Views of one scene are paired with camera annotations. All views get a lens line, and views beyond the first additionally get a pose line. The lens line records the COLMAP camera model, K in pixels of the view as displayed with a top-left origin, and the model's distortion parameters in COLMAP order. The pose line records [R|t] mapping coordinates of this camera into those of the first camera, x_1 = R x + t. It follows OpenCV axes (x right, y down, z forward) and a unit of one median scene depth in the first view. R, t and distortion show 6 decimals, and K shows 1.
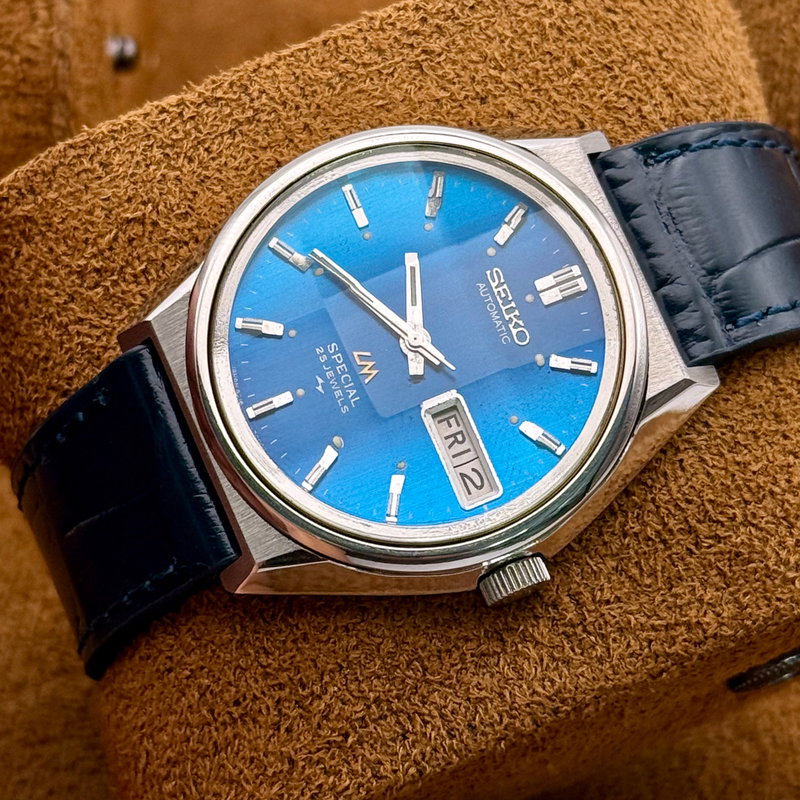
lens RADIAL K [[2963.5, 0, 400.0], [0, 2963.5, 400.0], [0, 0, 1]] dist [0.305160, -5.013841]
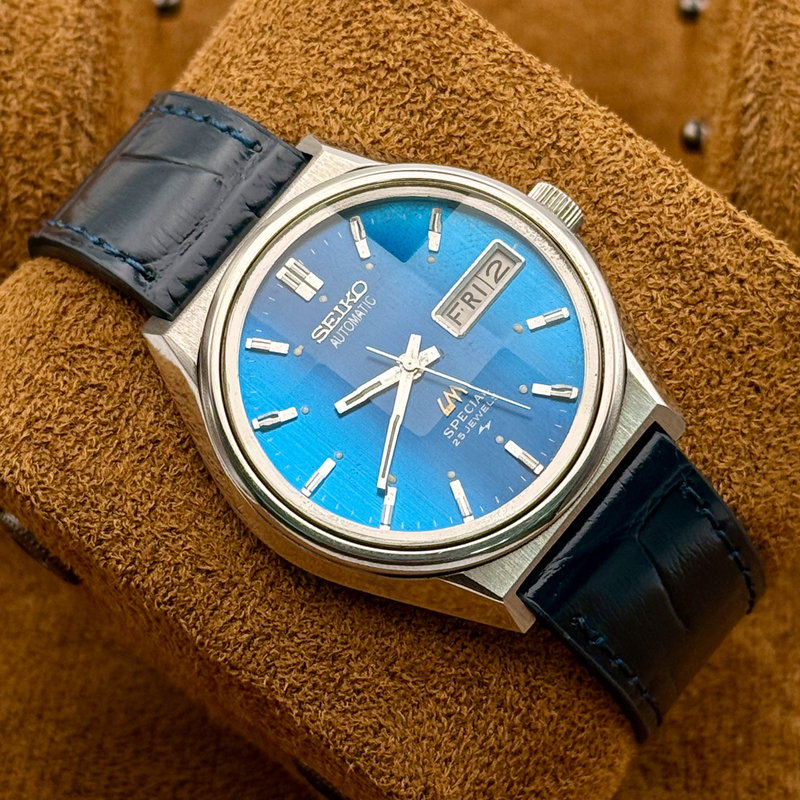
lens RADIAL K [[2963.5, 0, 400.0], [0, 2963.5, 400.0], [0, 0, 1]] dist [0.305160, -5.013841]
pose [[-0.466657, -0.863153, 0.192867, -0.213700], [0.859794, -0.391616, 0.327705, -0.384697], [-0.207330, 0.318752, 0.924885, -0.006956]]
